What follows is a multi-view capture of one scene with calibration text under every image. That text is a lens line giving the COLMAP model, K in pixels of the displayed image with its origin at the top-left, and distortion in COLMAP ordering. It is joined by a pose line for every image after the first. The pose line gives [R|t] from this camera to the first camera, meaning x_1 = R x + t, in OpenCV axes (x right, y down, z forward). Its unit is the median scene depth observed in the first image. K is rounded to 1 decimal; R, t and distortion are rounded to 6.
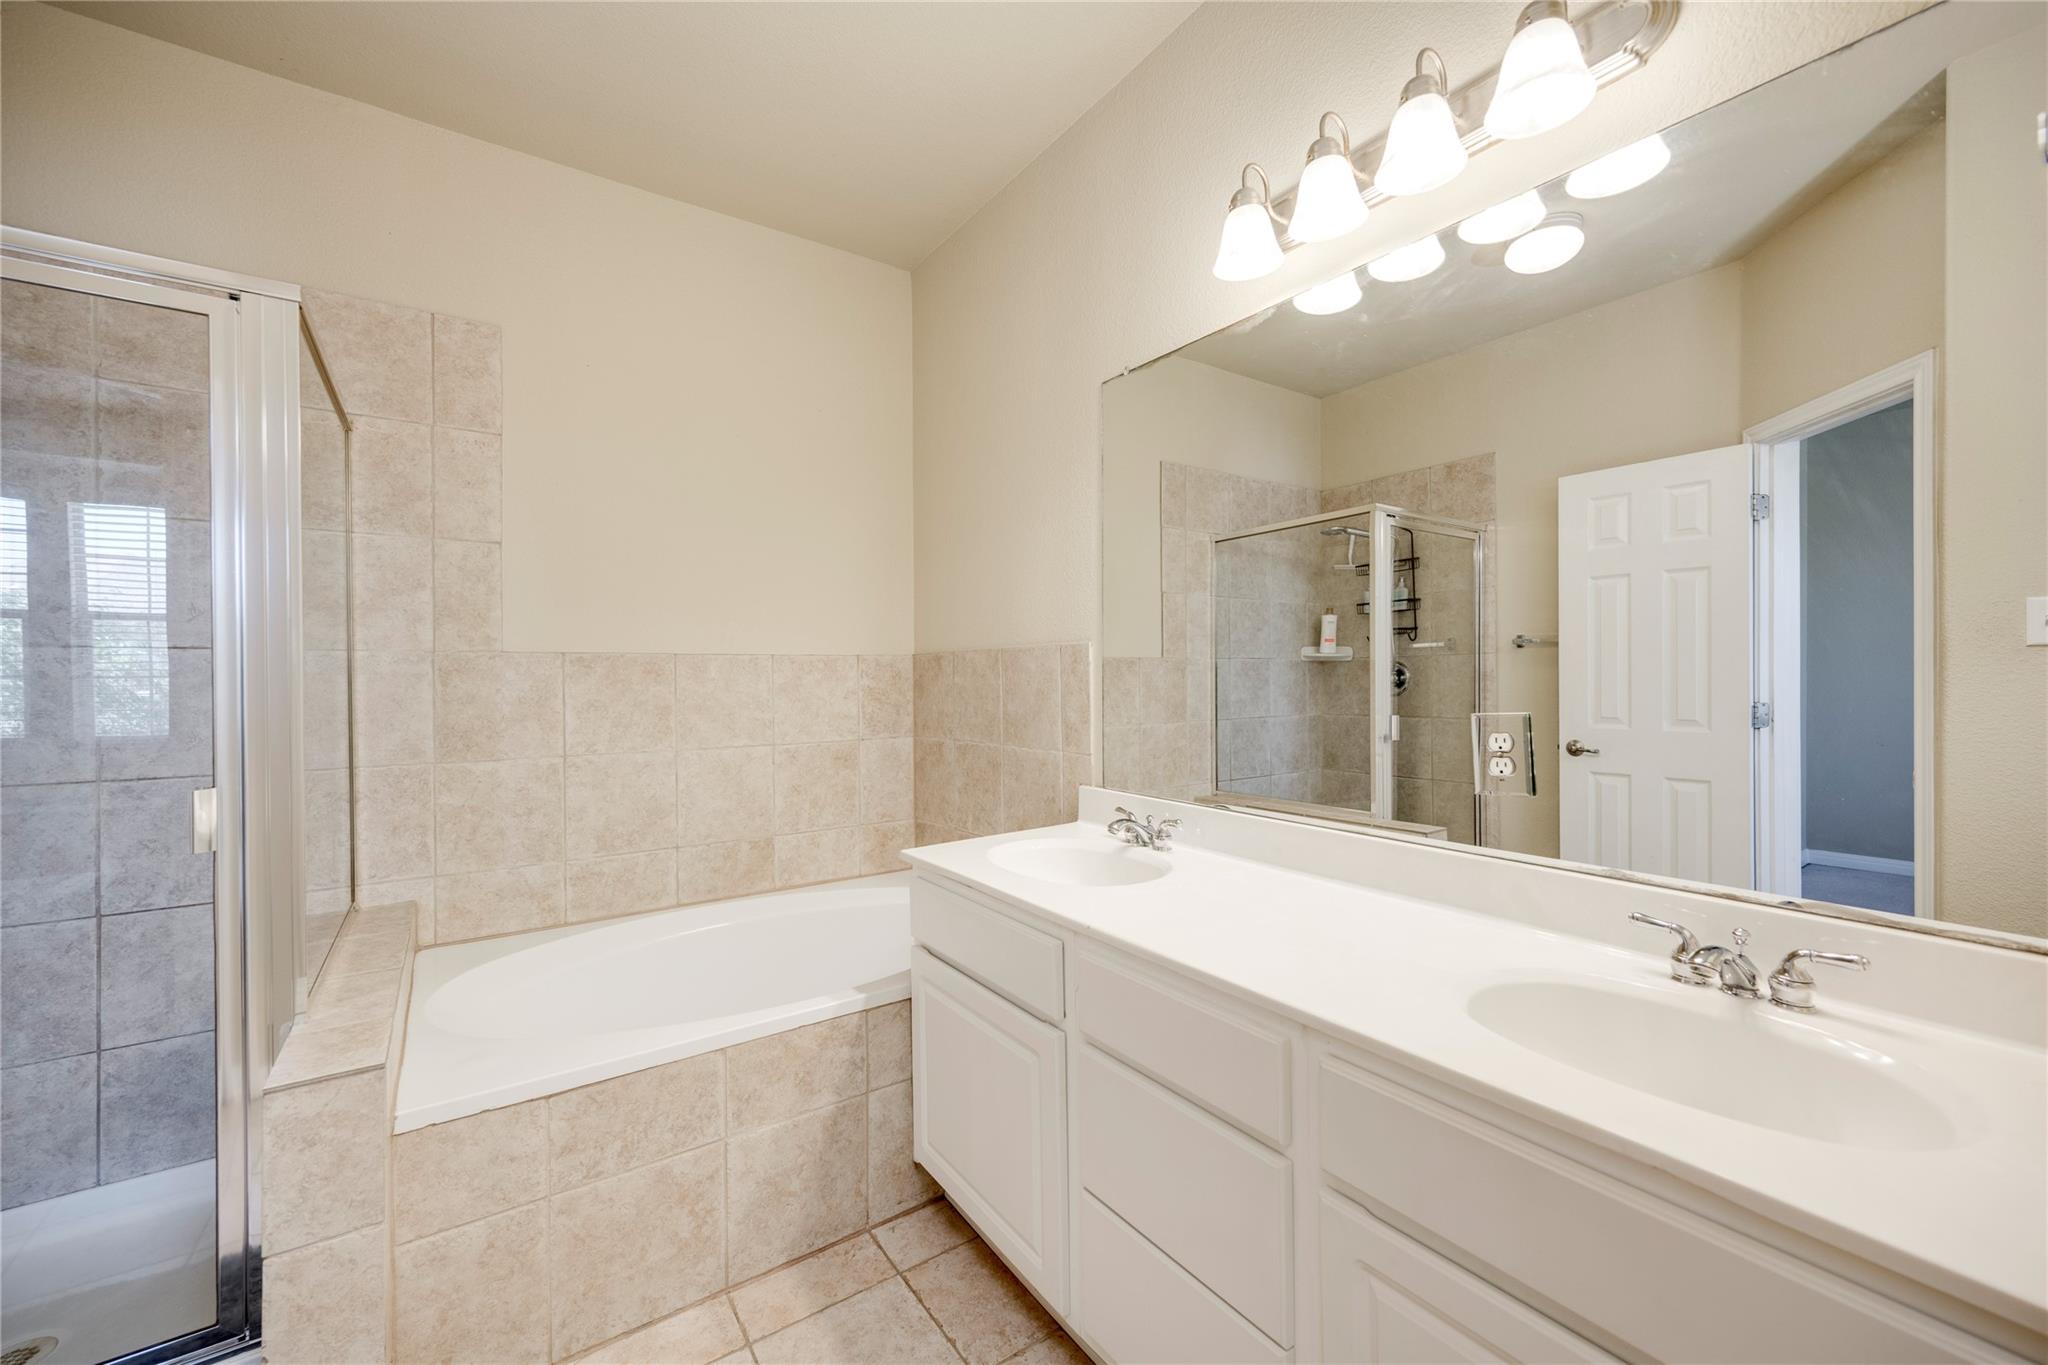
lens RADIAL K [[814.6, 0, 1027.2], [0, 814.6, 676.5], [0, 0, 1]] dist [0.002280, -0.000176]
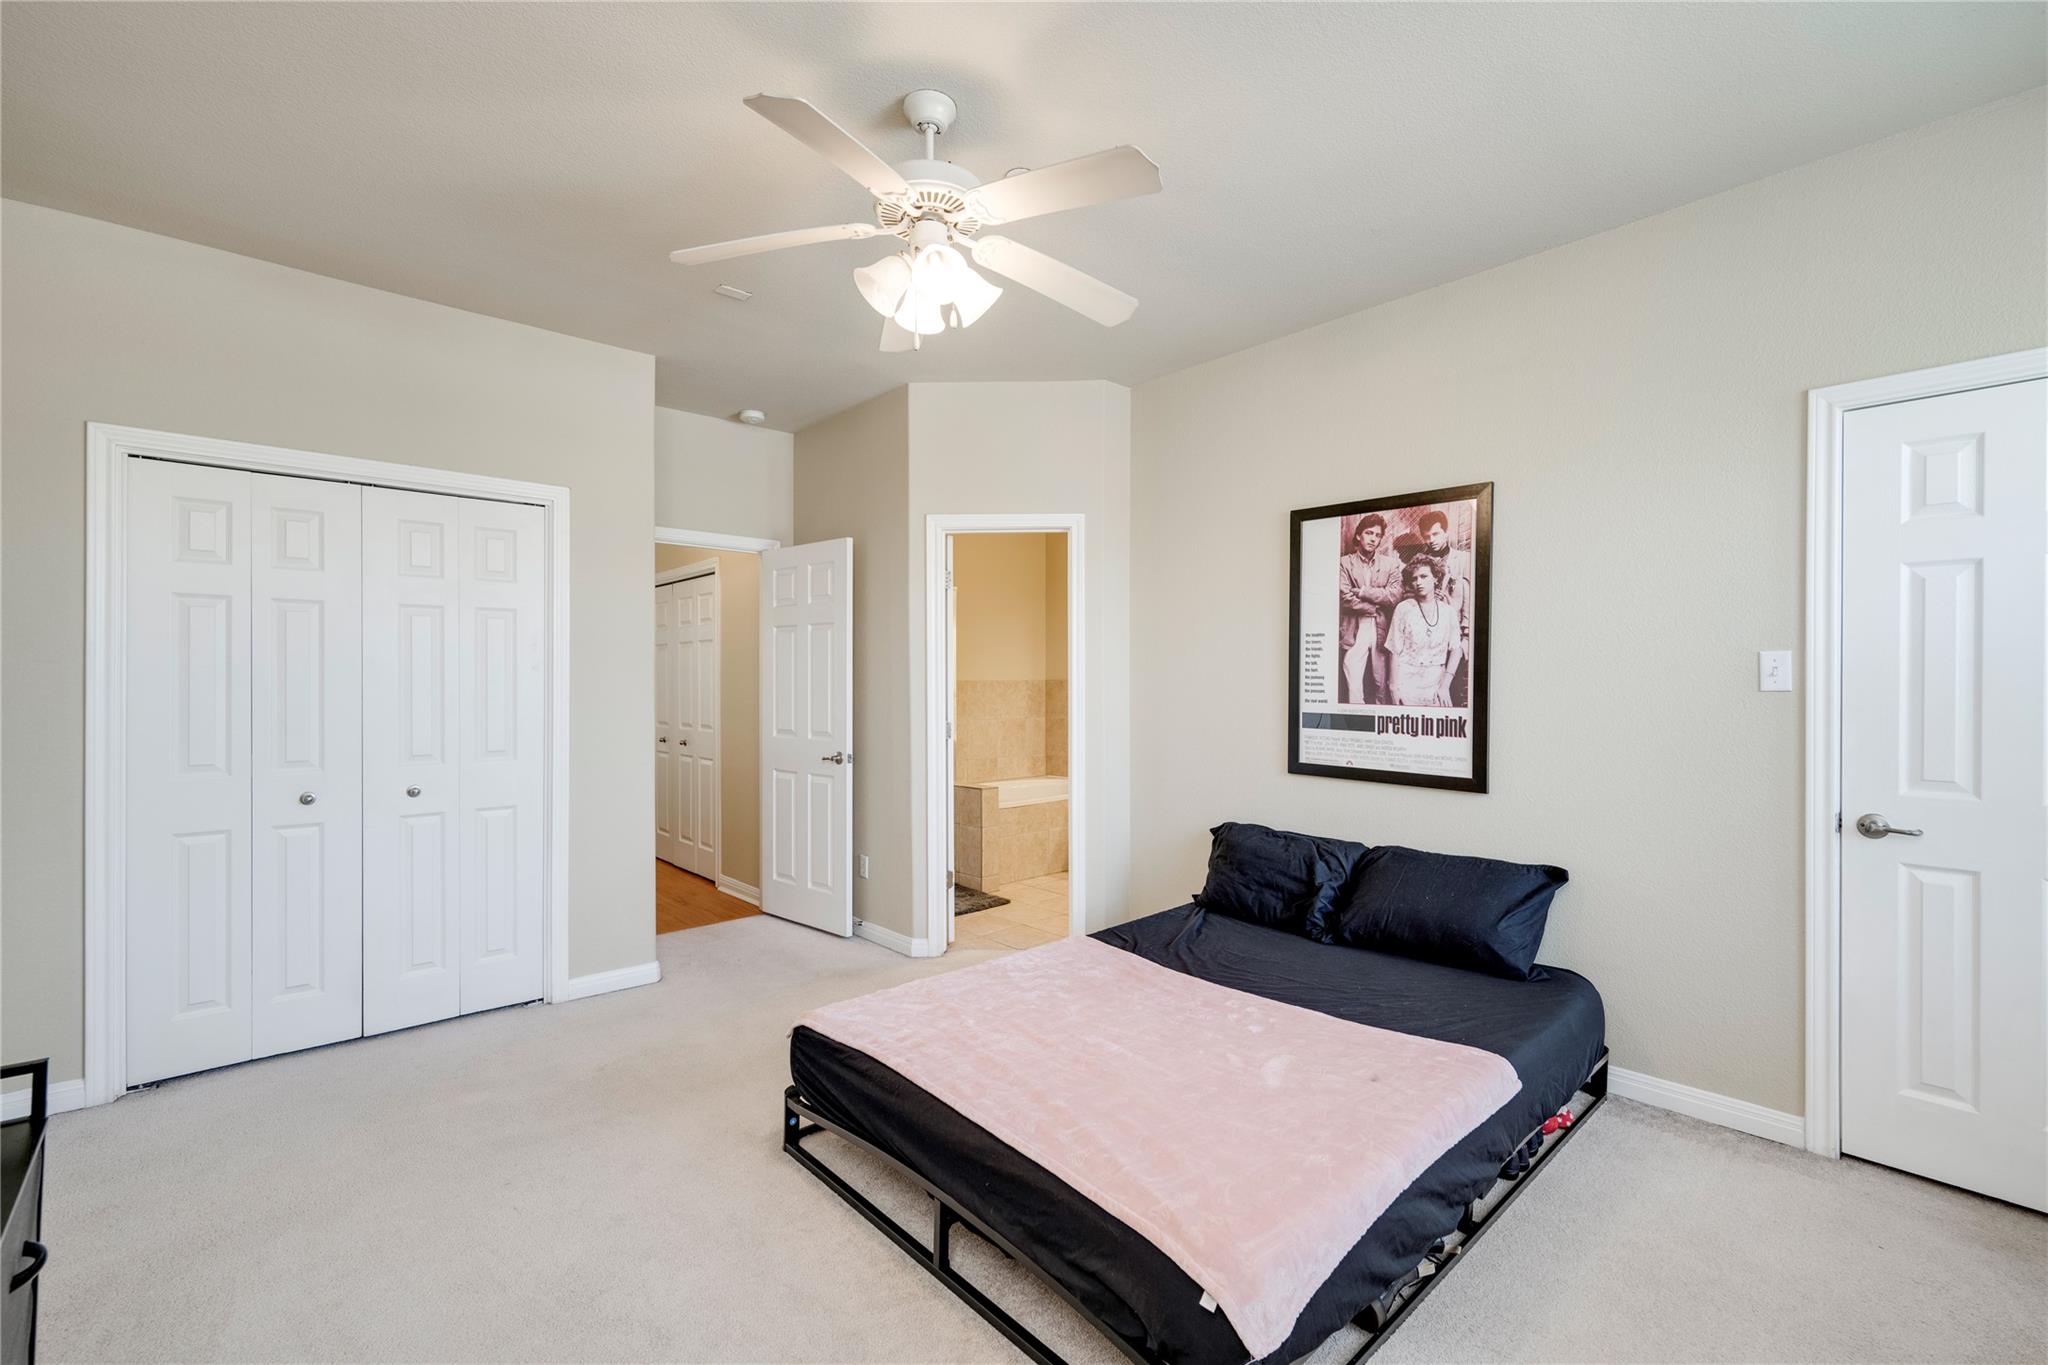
lens RADIAL K [[885.8, 0, 1026.6], [0, 885.8, 698.4], [0, 0, 1]] dist [-0.001687, 0.000177]
pose [[0.991270, 0.004935, 0.131755, -0.667700], [-0.006905, 0.999871, 0.014502, -0.015175], [-0.131667, -0.015285, 0.991176, -1.827248]]
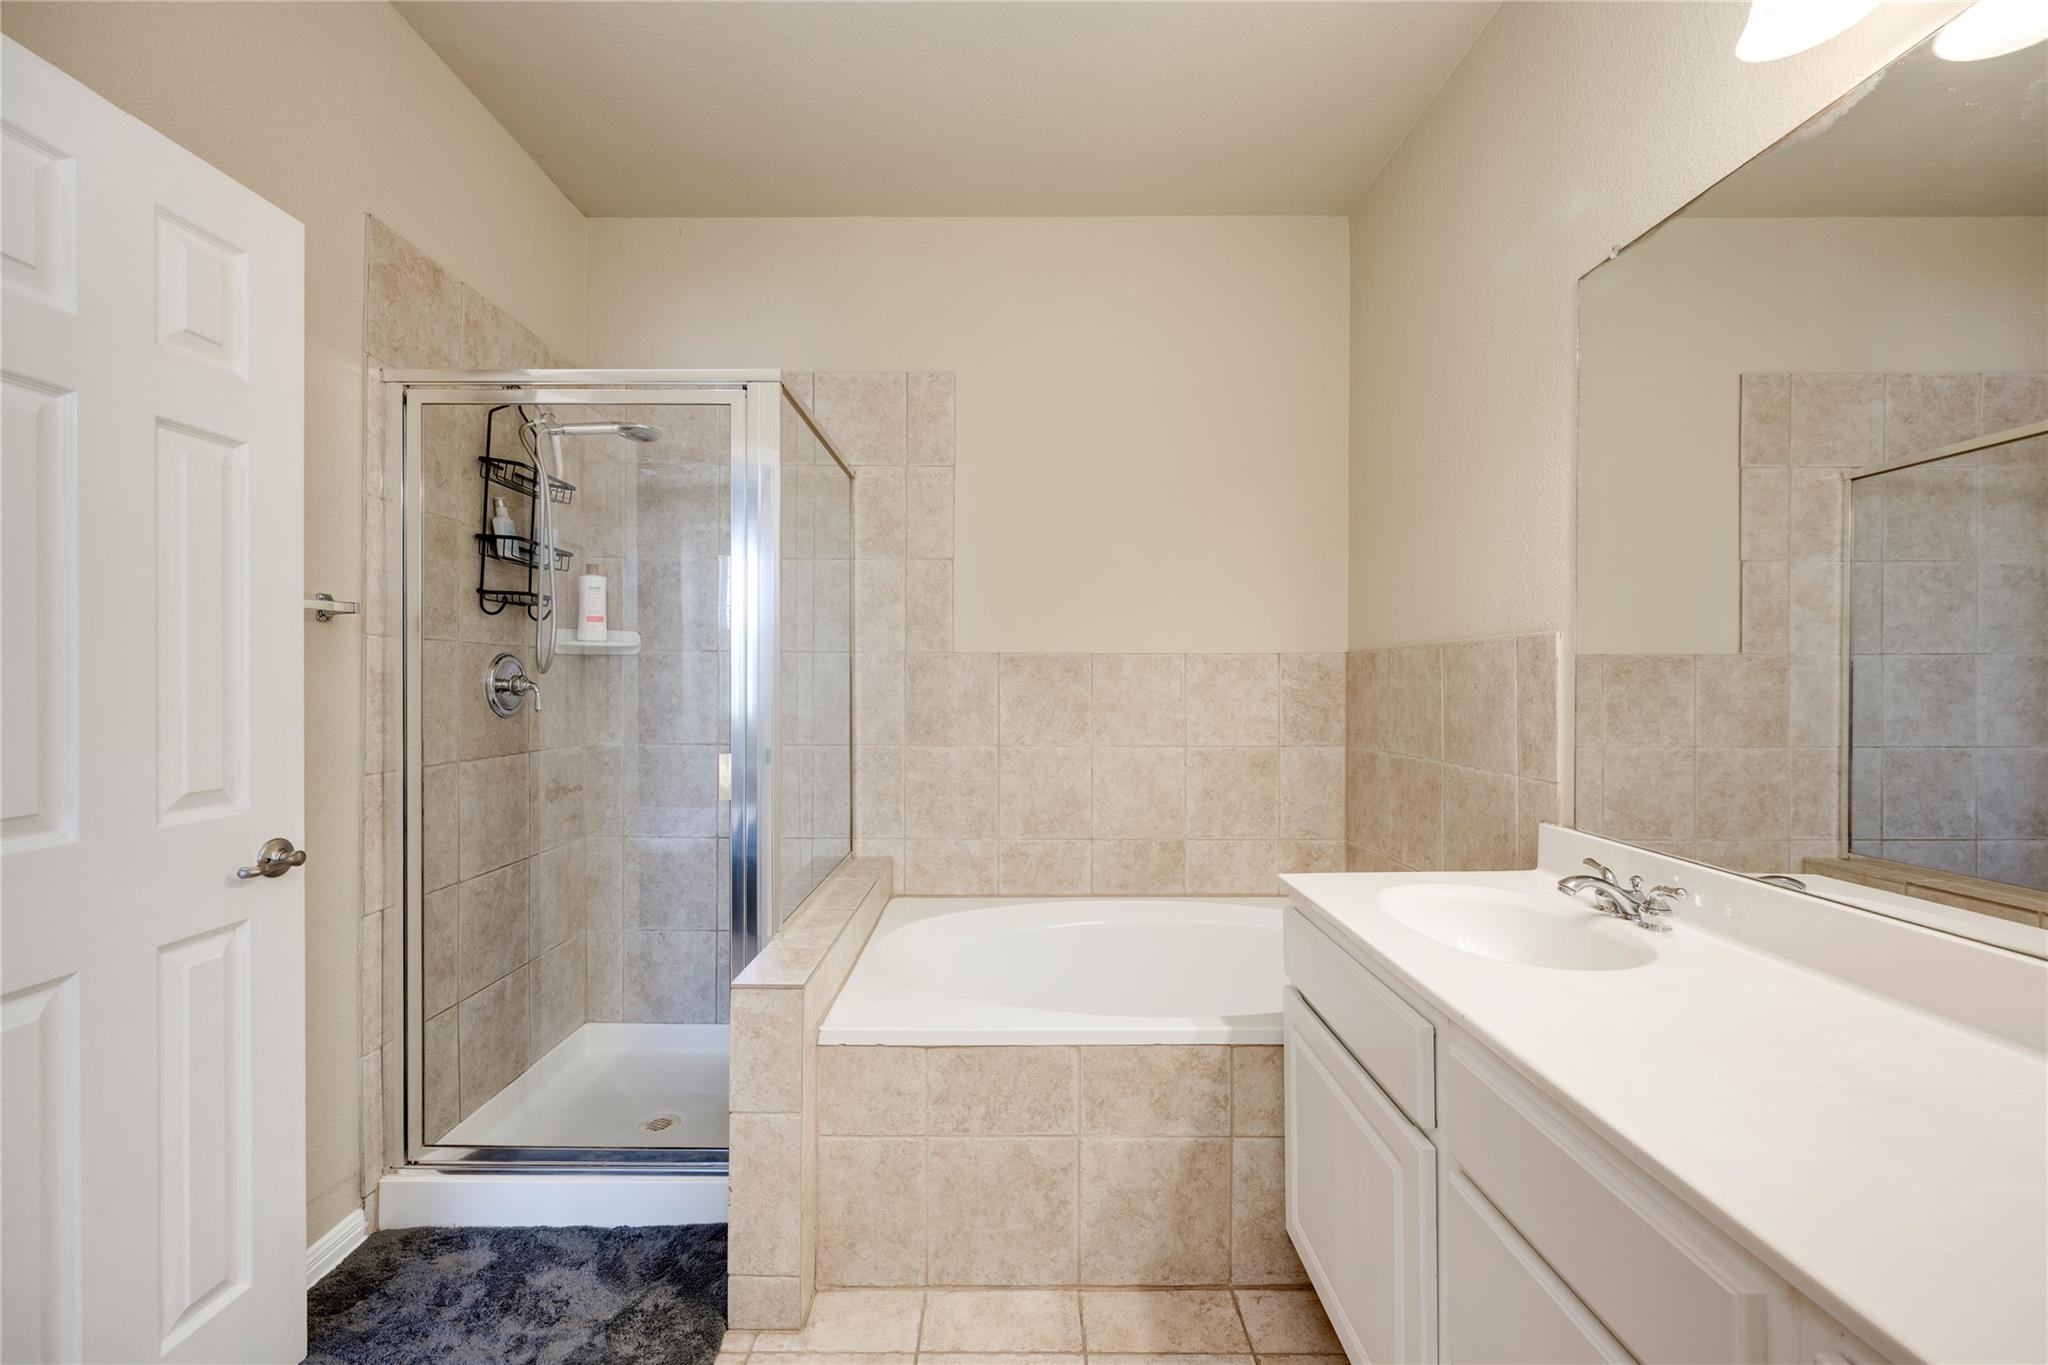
lens RADIAL K [[819.7, 0, 1006.7], [0, 819.7, 680.7], [0, 0, 1]] dist [-0.000397, -0.000026]
pose [[0.815698, 0.010602, -0.578381, 0.094495], [-0.008921, 0.999944, 0.005747, 0.002335], [0.578410, 0.000472, 0.815746, 0.091078]]
